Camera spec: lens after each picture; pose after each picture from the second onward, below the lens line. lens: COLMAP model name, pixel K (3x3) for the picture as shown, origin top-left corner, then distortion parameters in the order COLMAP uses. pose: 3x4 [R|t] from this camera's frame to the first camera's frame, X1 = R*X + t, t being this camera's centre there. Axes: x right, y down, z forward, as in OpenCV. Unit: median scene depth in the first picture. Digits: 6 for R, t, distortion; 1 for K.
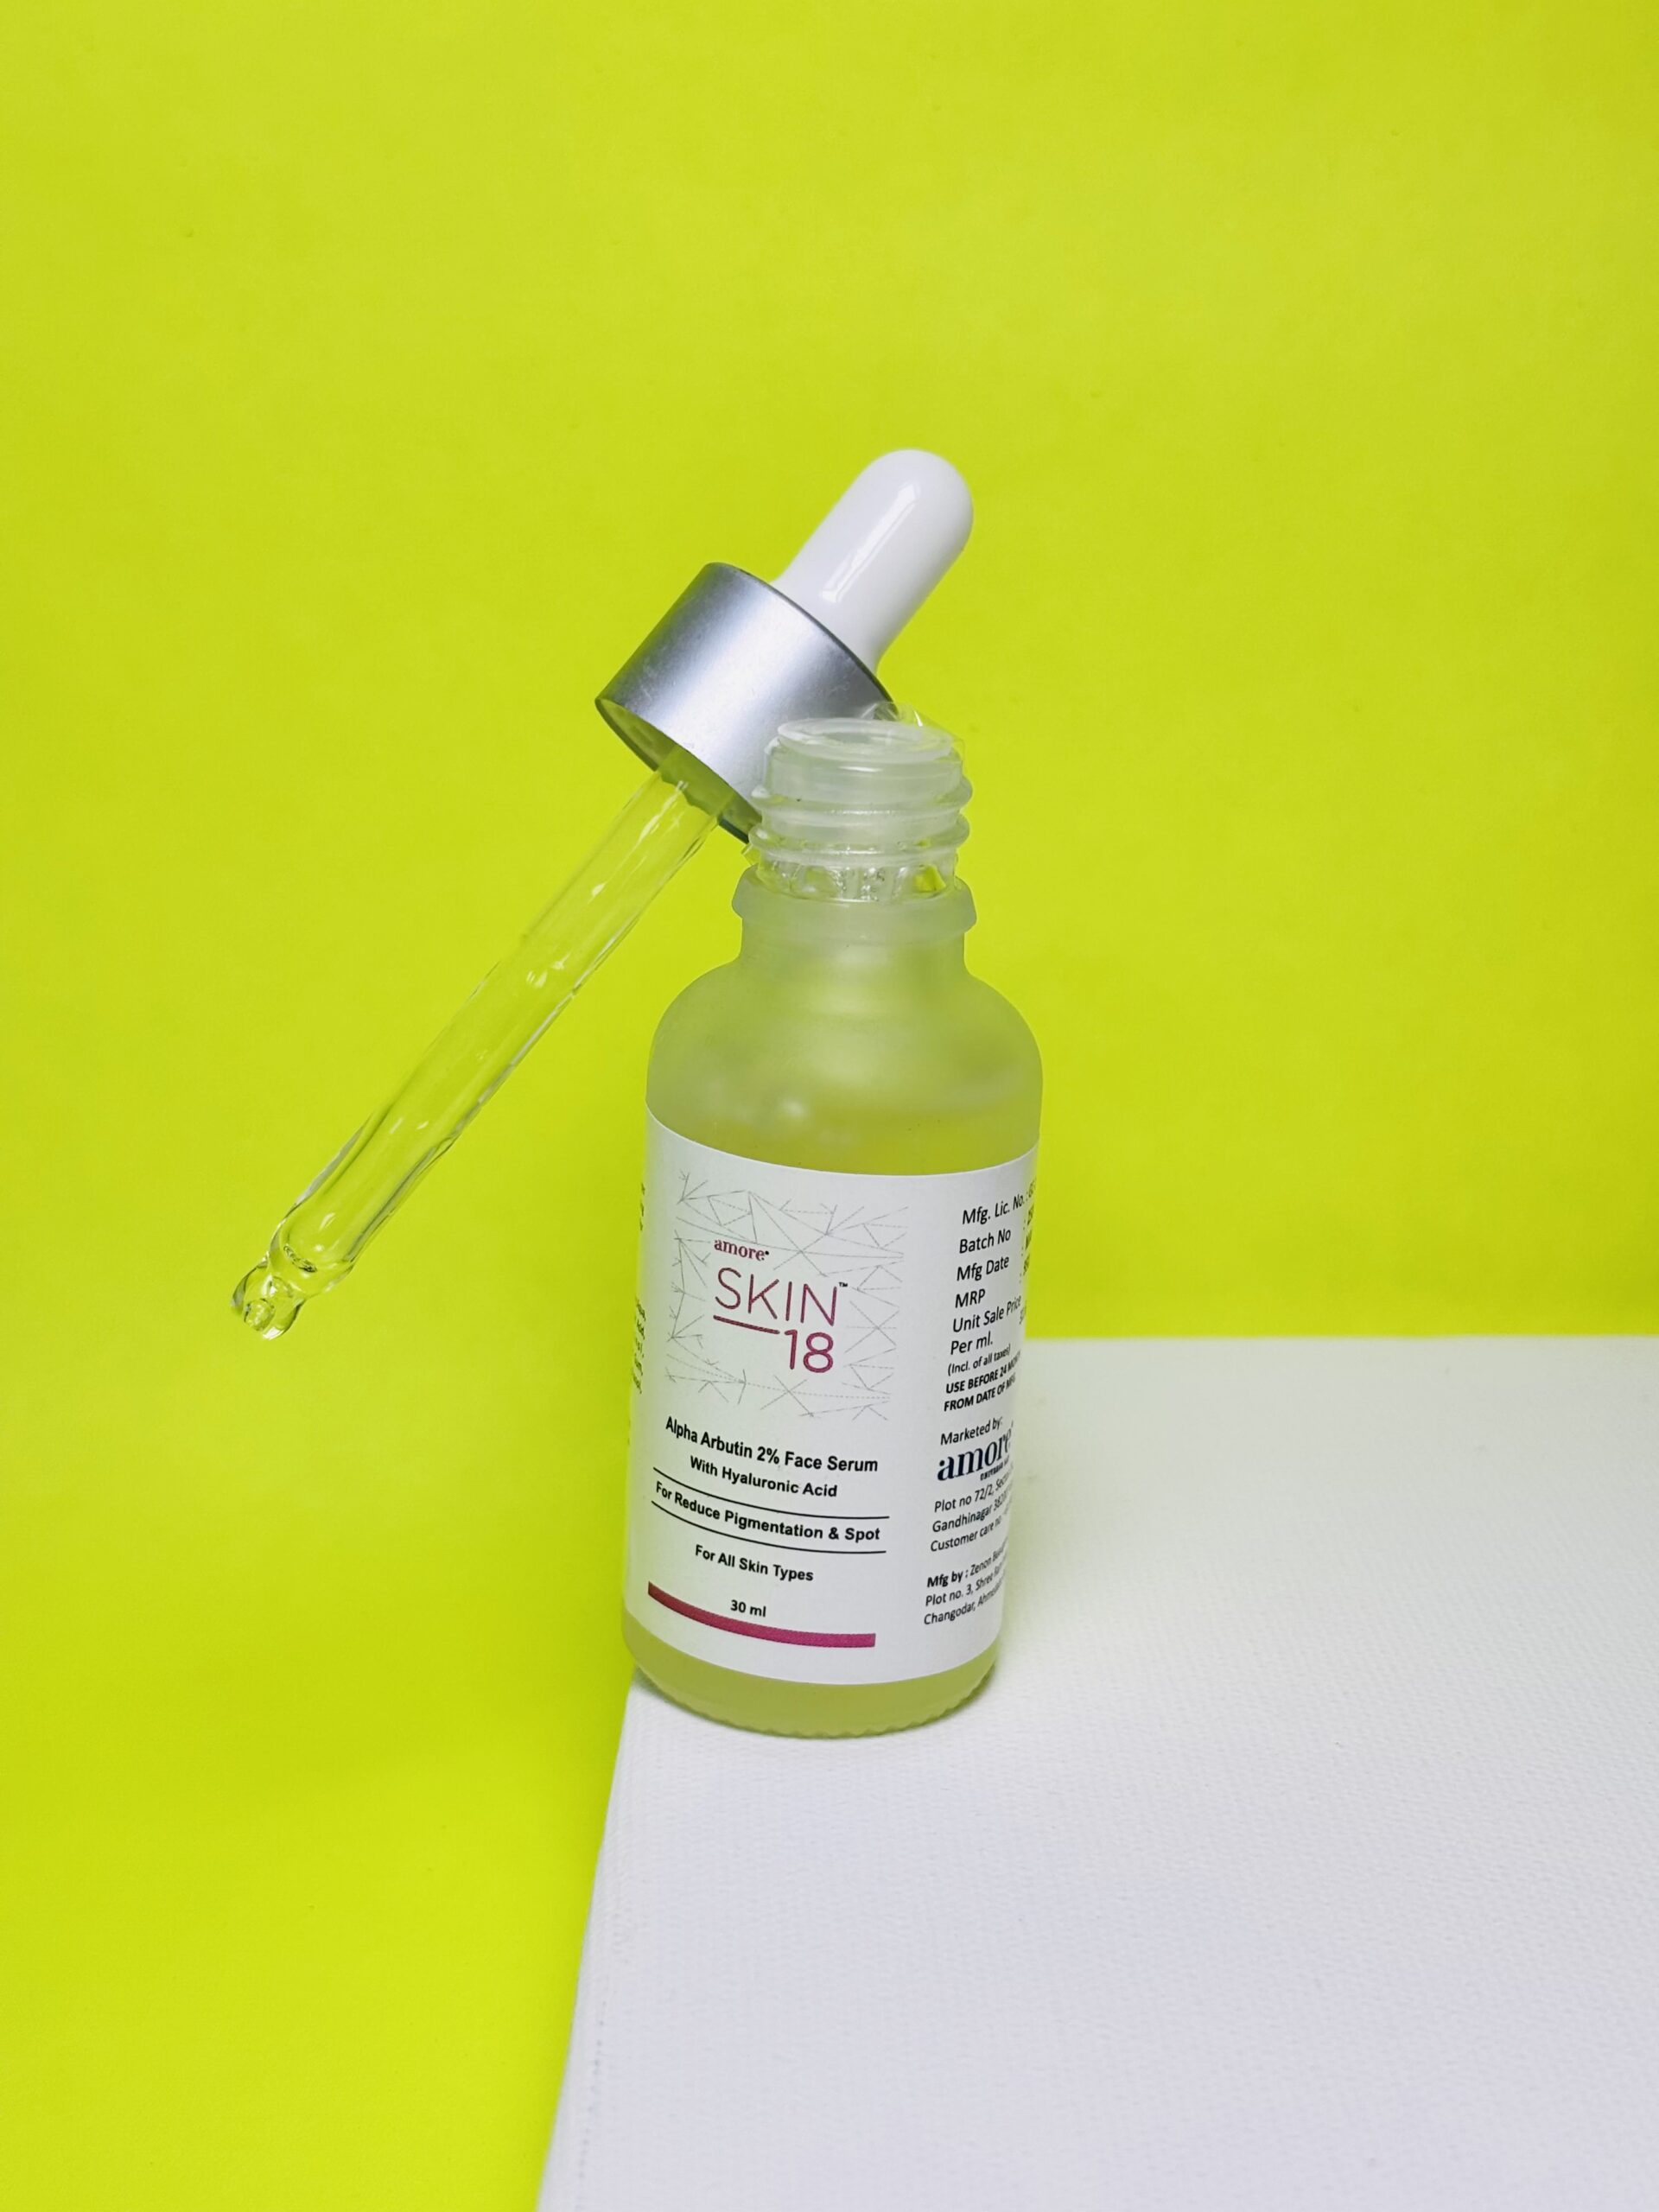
lens RADIAL K [[3403.7, 0, 829.5], [0, 3403.7, 1106.0], [0, 0, 1]] dist [0.243110, -0.080175]
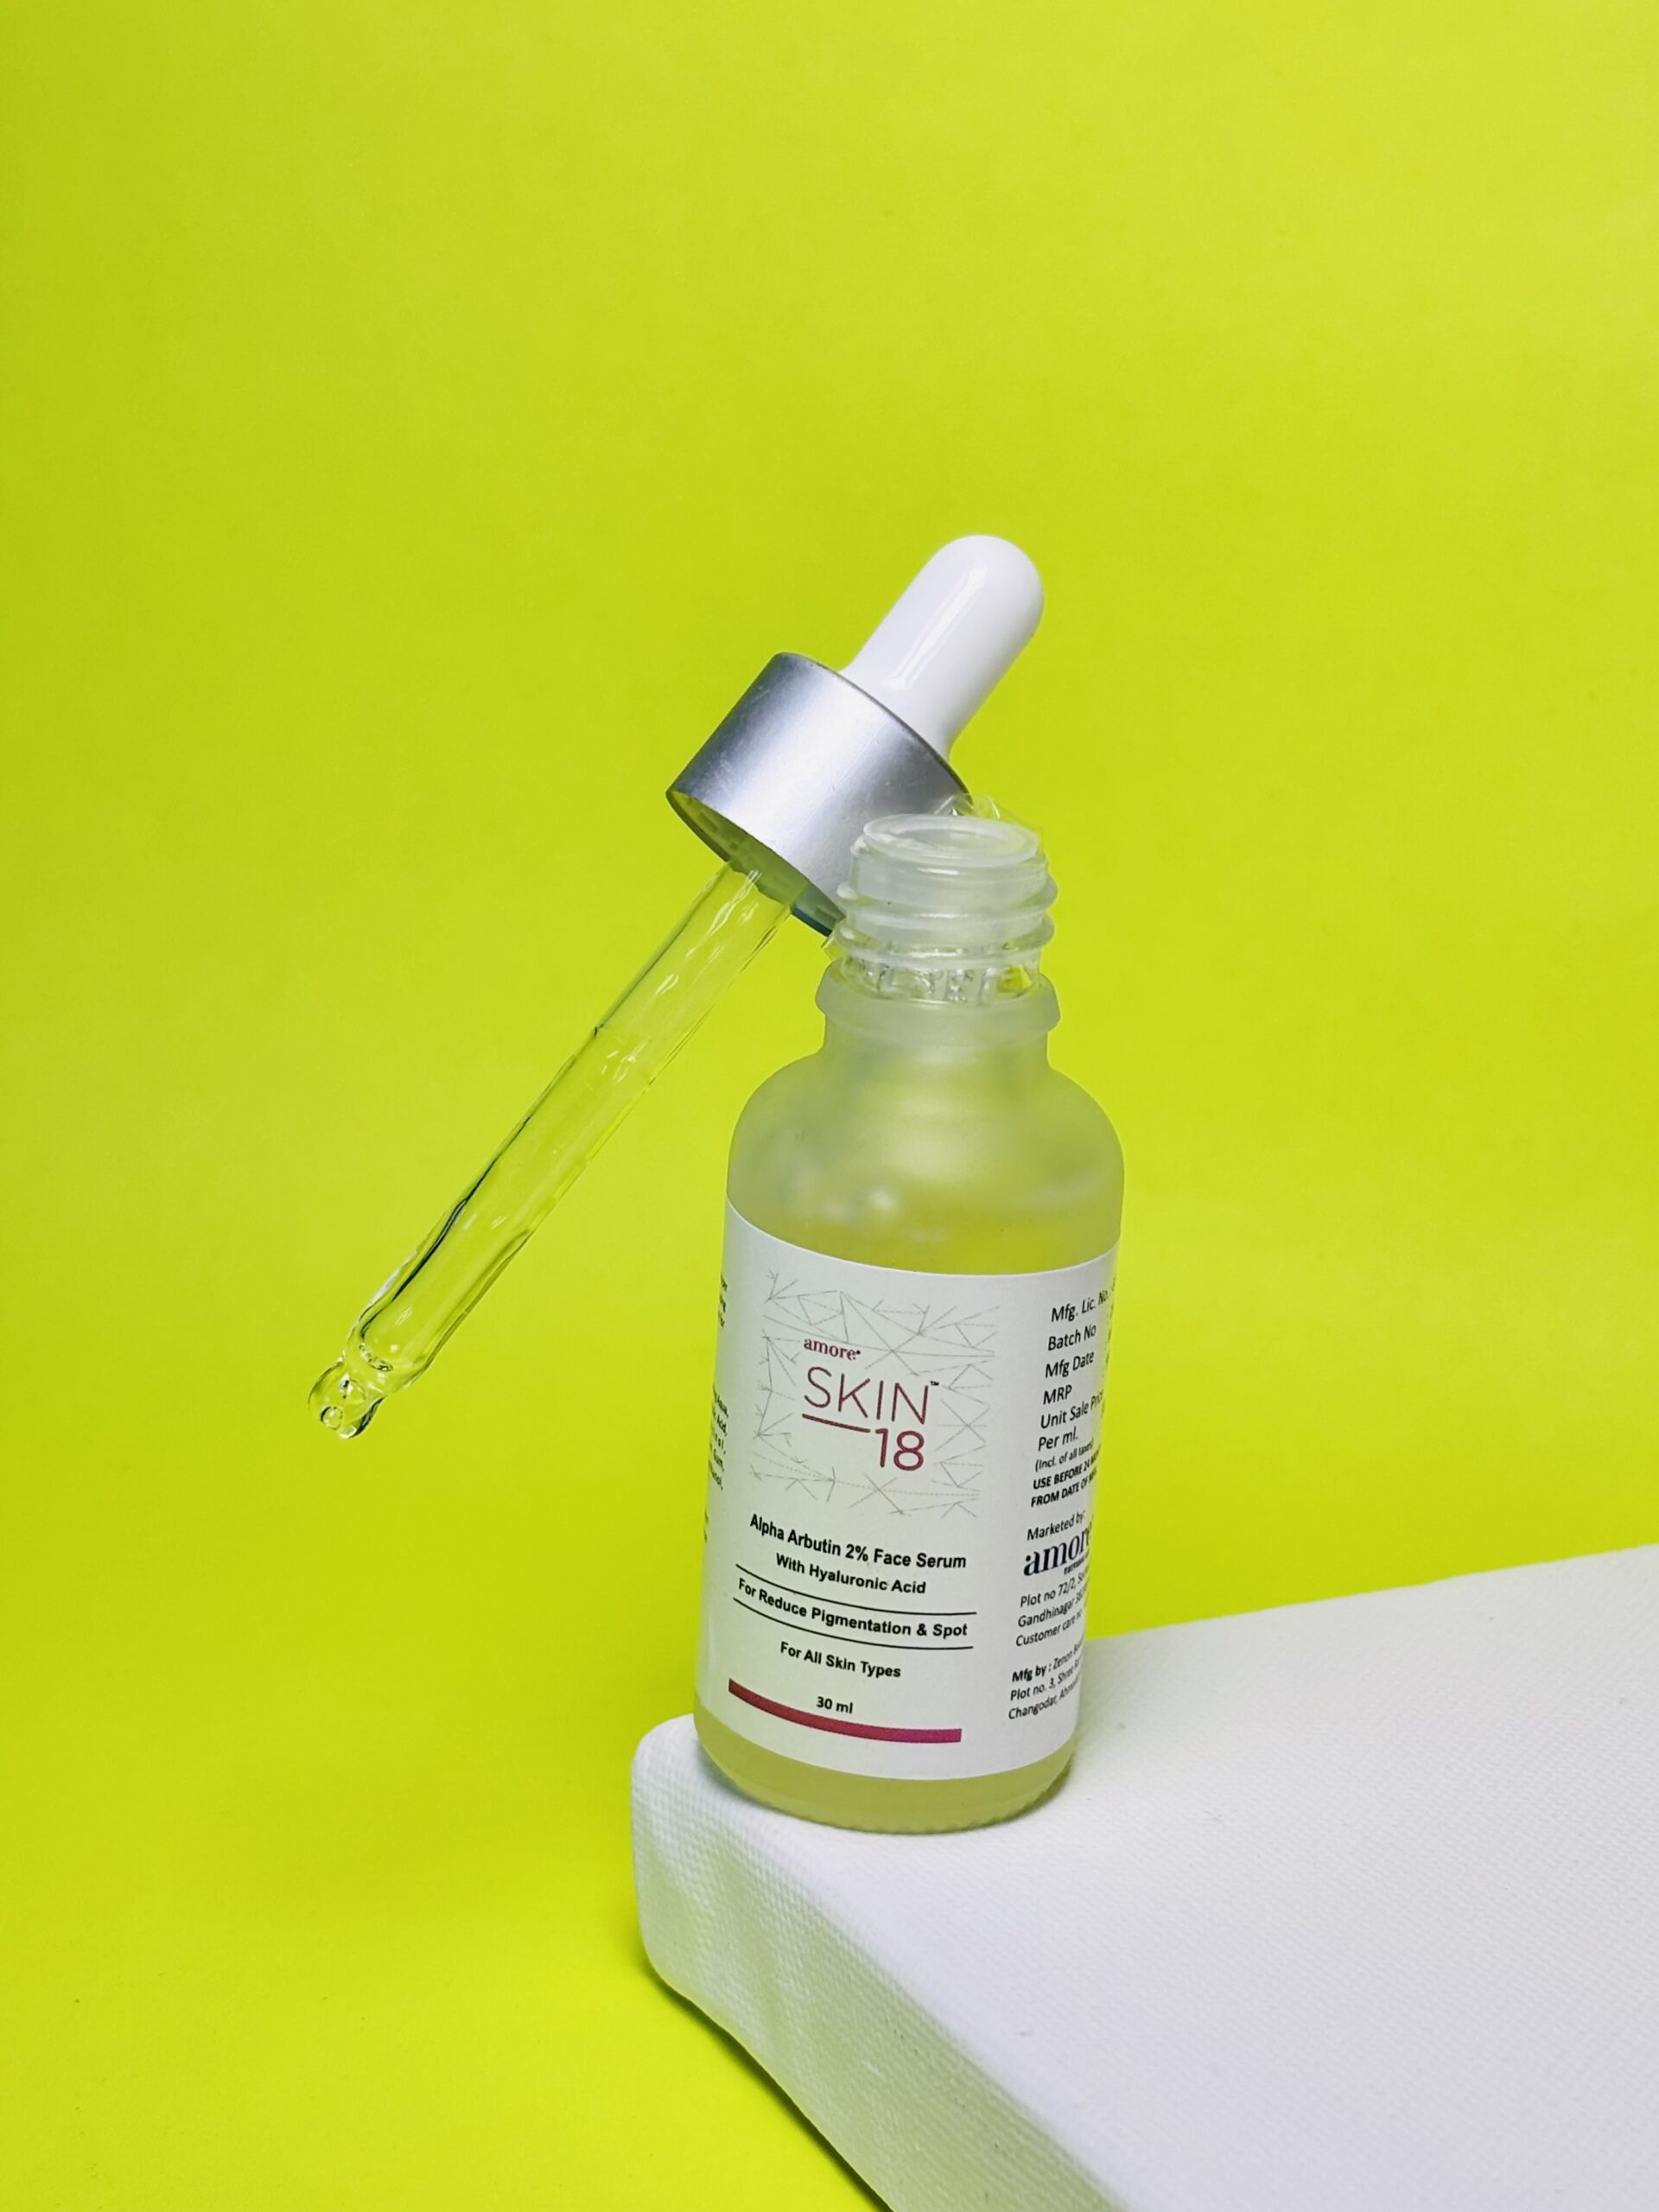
lens RADIAL K [[4070.0, 0, 829.5], [0, 4070.0, 1106.0], [0, 0, 1]] dist [0.247102, -1.130415]
pose [[0.999152, -0.005507, 0.040802, -0.073790], [0.005108, 0.999938, 0.009883, -0.040499], [-0.040854, -0.009667, 0.999118, -0.194914]]
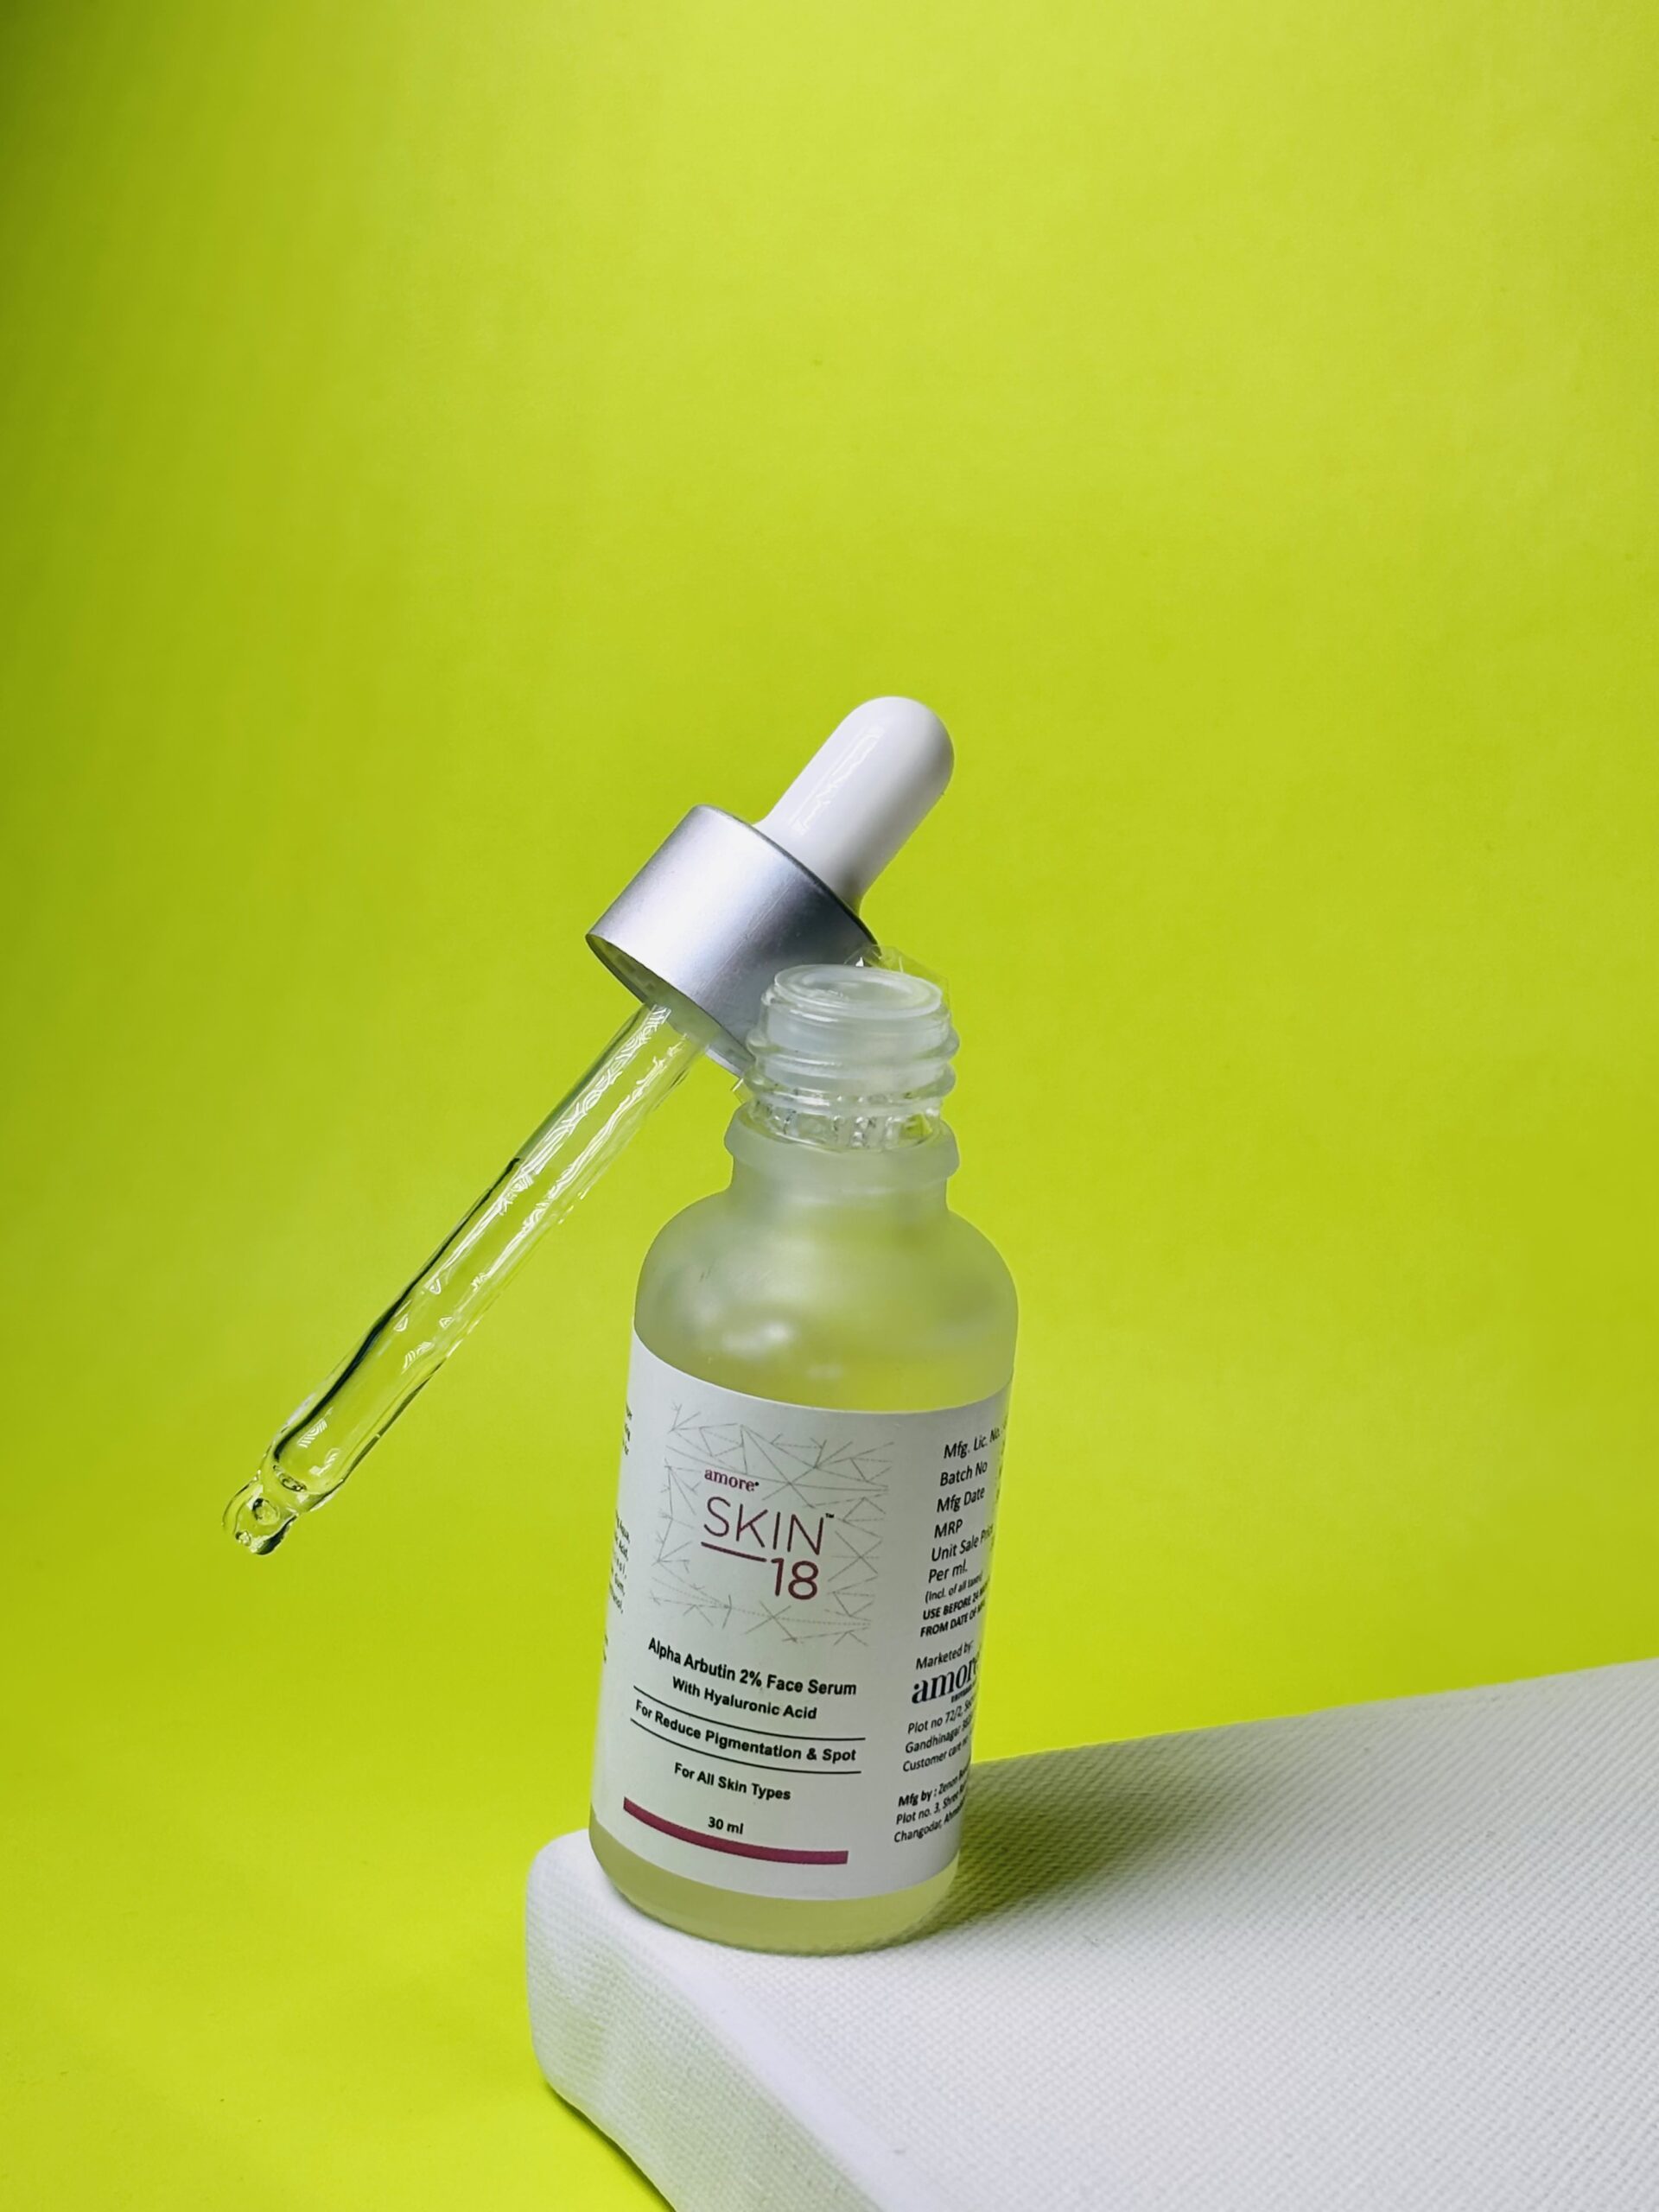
lens RADIAL K [[4070.0, 0, 829.5], [0, 4070.0, 1106.0], [0, 0, 1]] dist [0.247102, -1.130415]
pose [[0.998062, 0.019596, 0.059054, -0.070387], [-0.018993, 0.999762, -0.010751, -0.057922], [-0.059251, 0.009608, 0.998197, -0.239503]]
